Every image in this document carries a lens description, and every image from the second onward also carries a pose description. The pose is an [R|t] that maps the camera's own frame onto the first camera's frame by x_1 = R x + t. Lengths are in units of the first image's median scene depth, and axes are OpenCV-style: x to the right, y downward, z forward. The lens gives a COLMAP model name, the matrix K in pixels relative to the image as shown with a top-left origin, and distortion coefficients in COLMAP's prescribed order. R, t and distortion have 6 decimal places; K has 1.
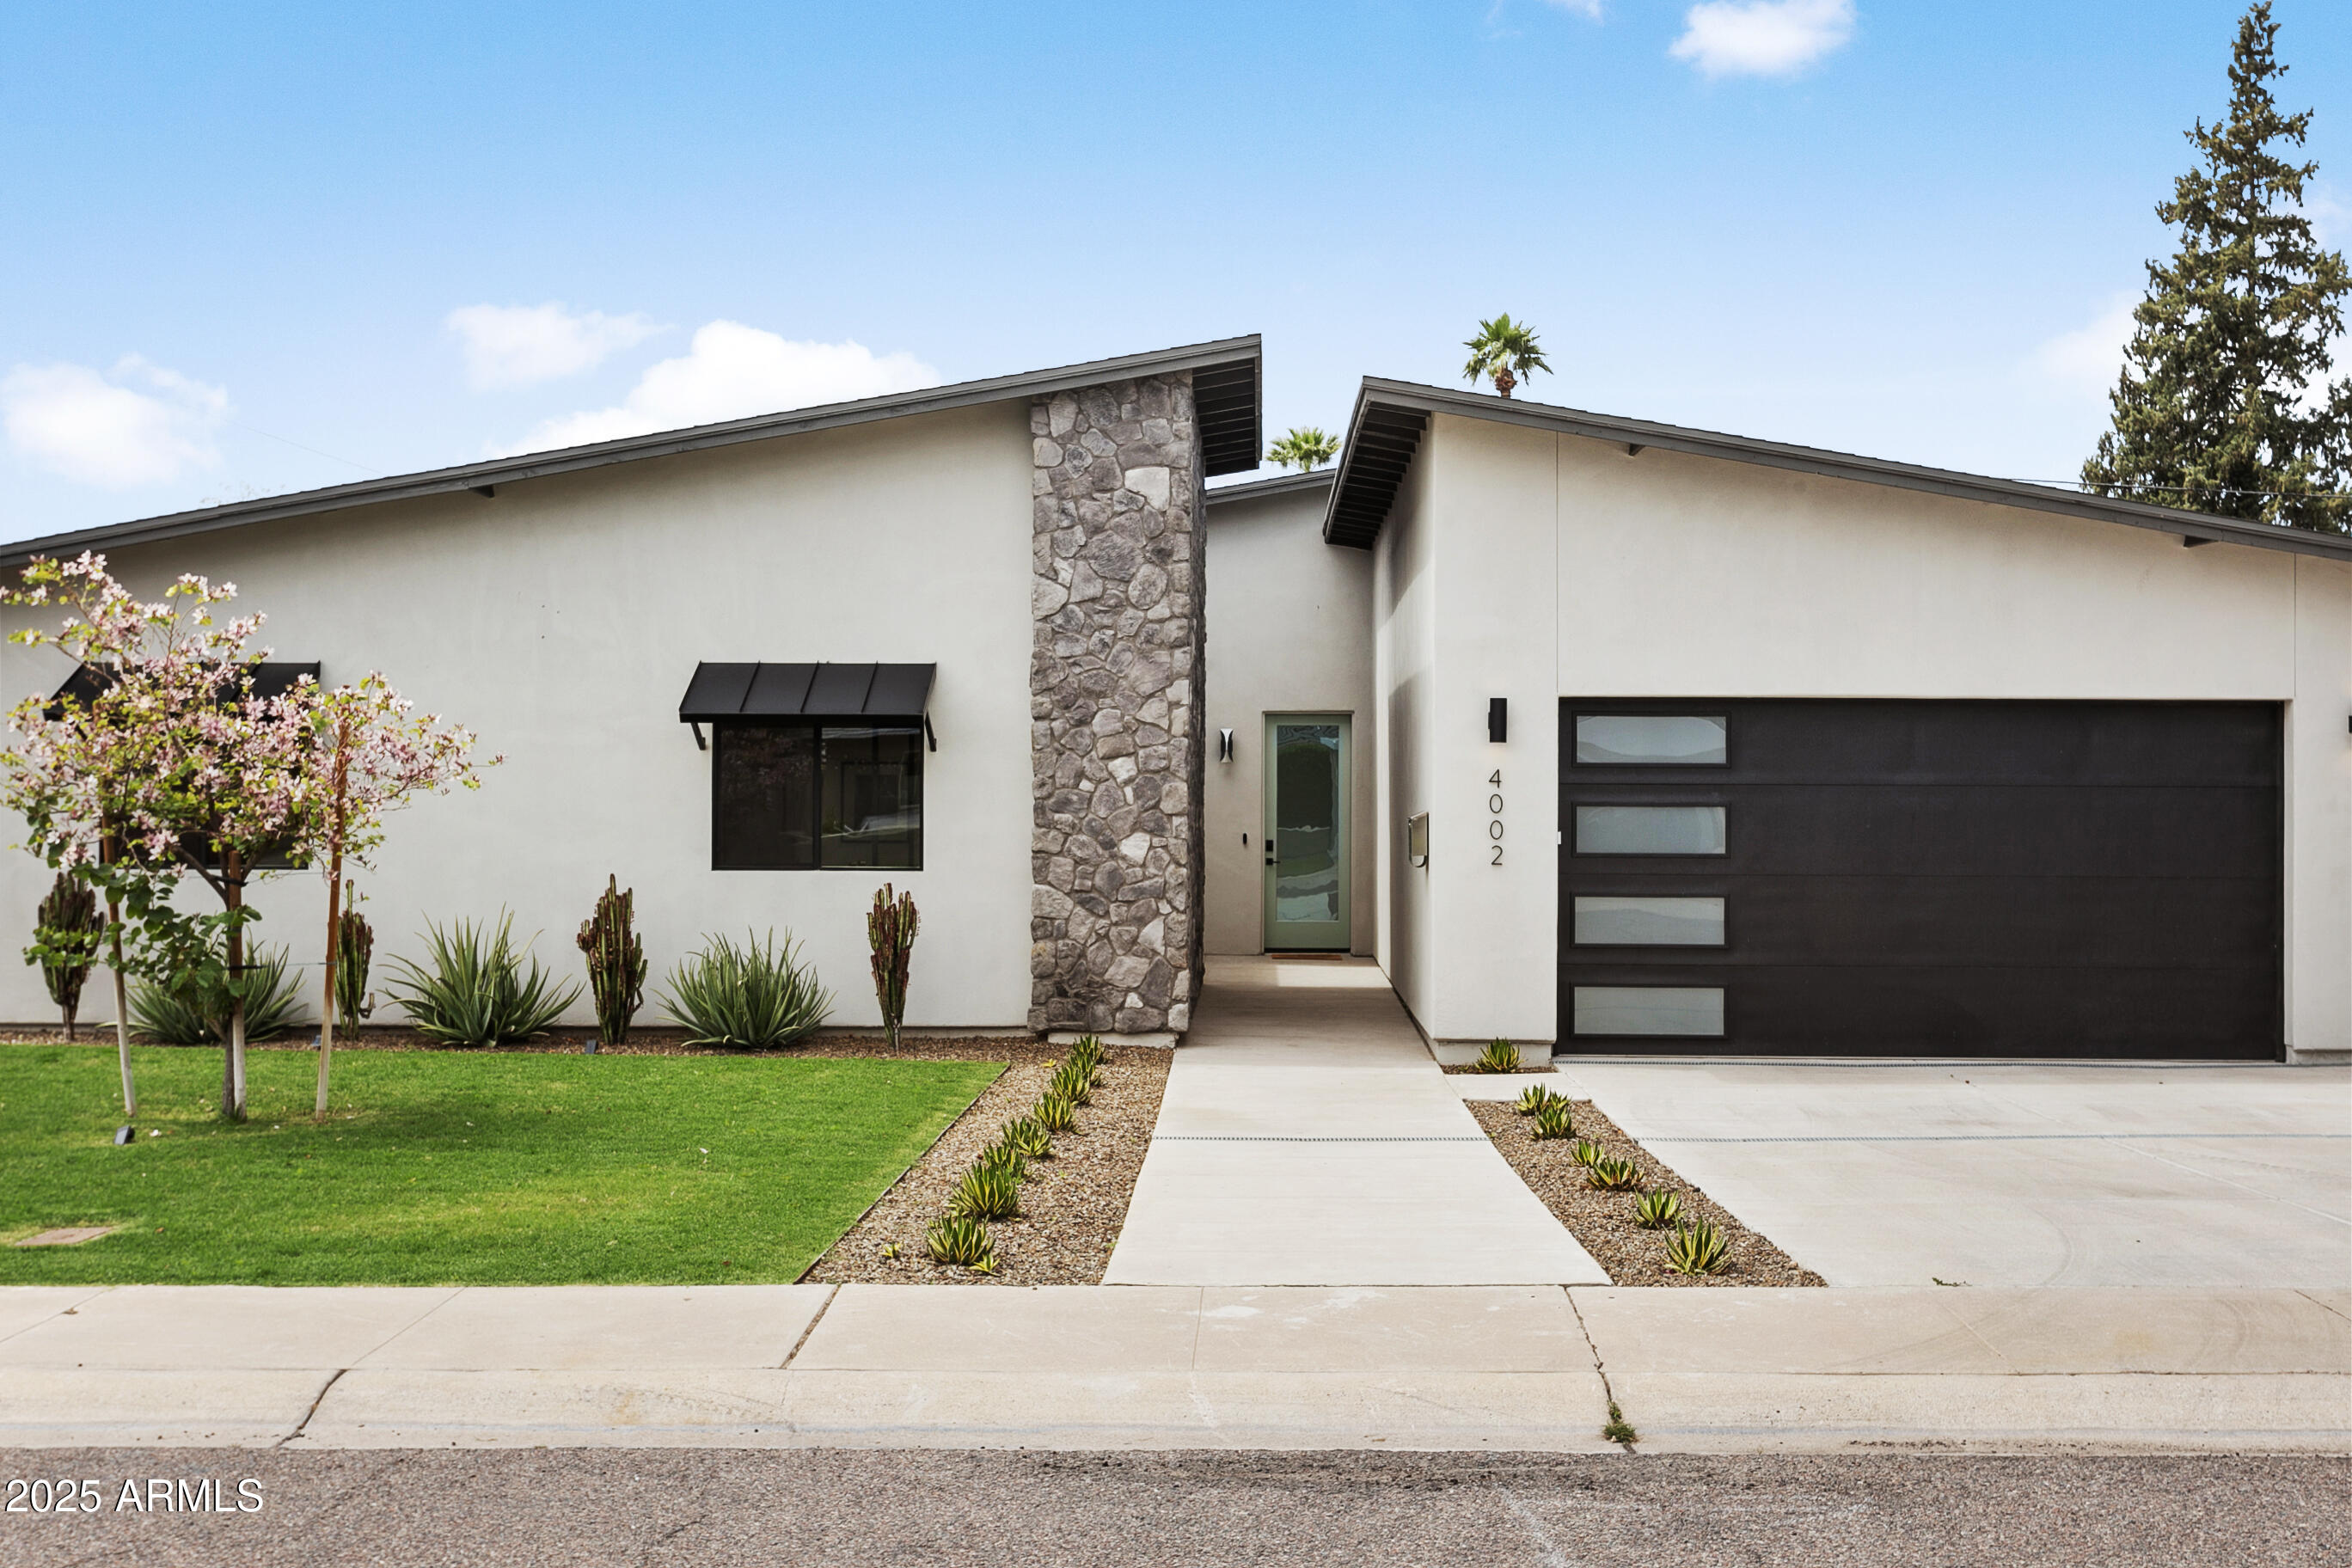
lens RADIAL K [[2752.5, 0, 1176.0], [0, 2752.5, 784.0], [0, 0, 1]] dist [0.001799, 0.001764]
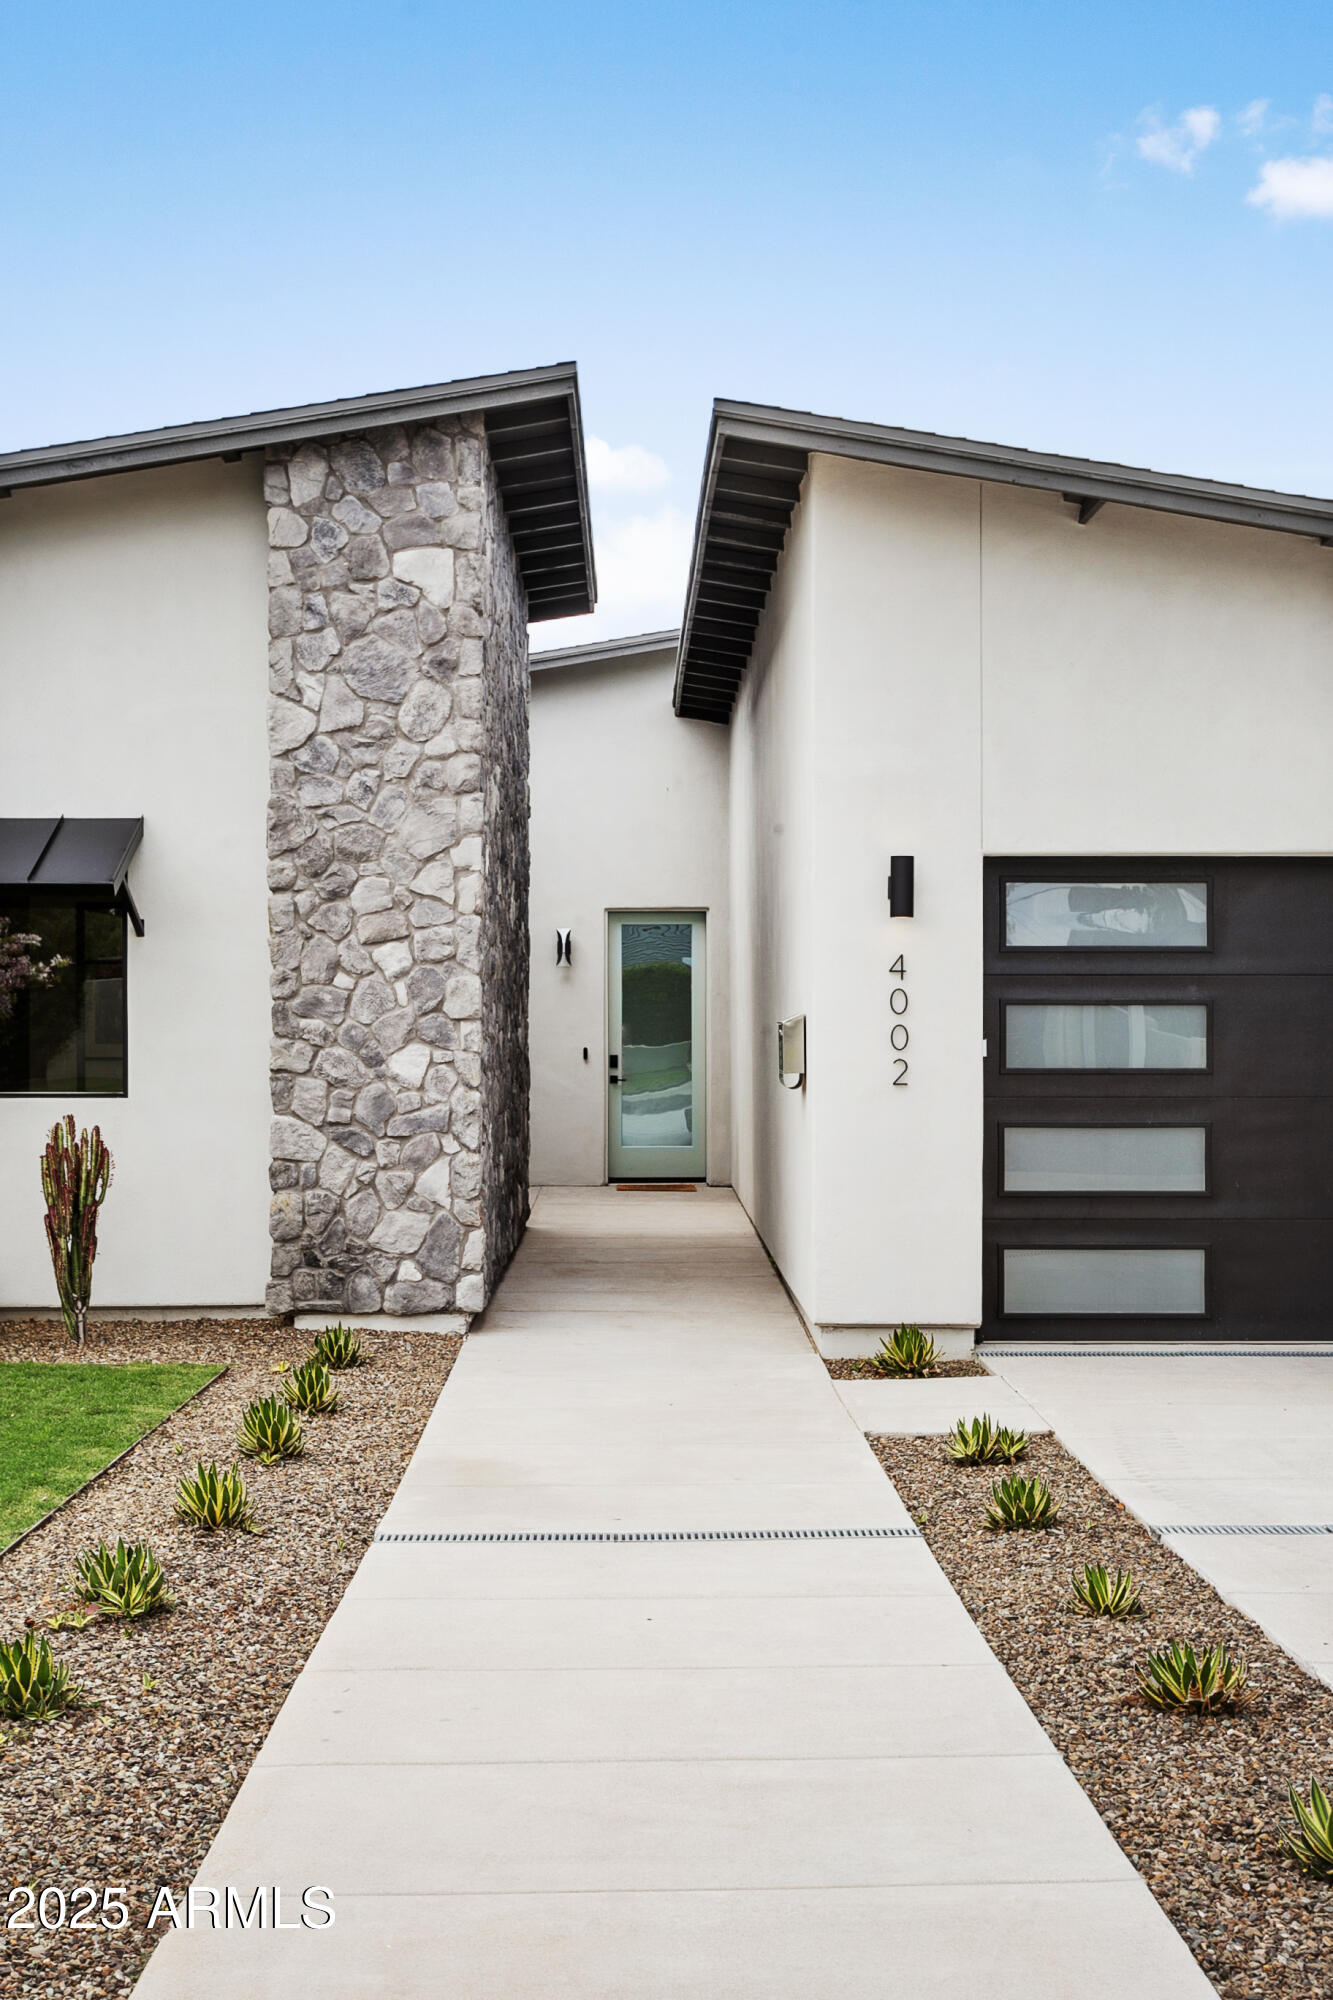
lens RADIAL K [[2340.6, 0, 666.5], [0, 2340.6, 1000.0], [0, 0, 1]] dist [0.001799, 0.001764]
pose [[0.999026, -0.004110, 0.043944, 0.026550], [0.004297, 0.999982, -0.004166, 0.008744], [-0.043926, 0.004350, 0.999025, 0.370144]]
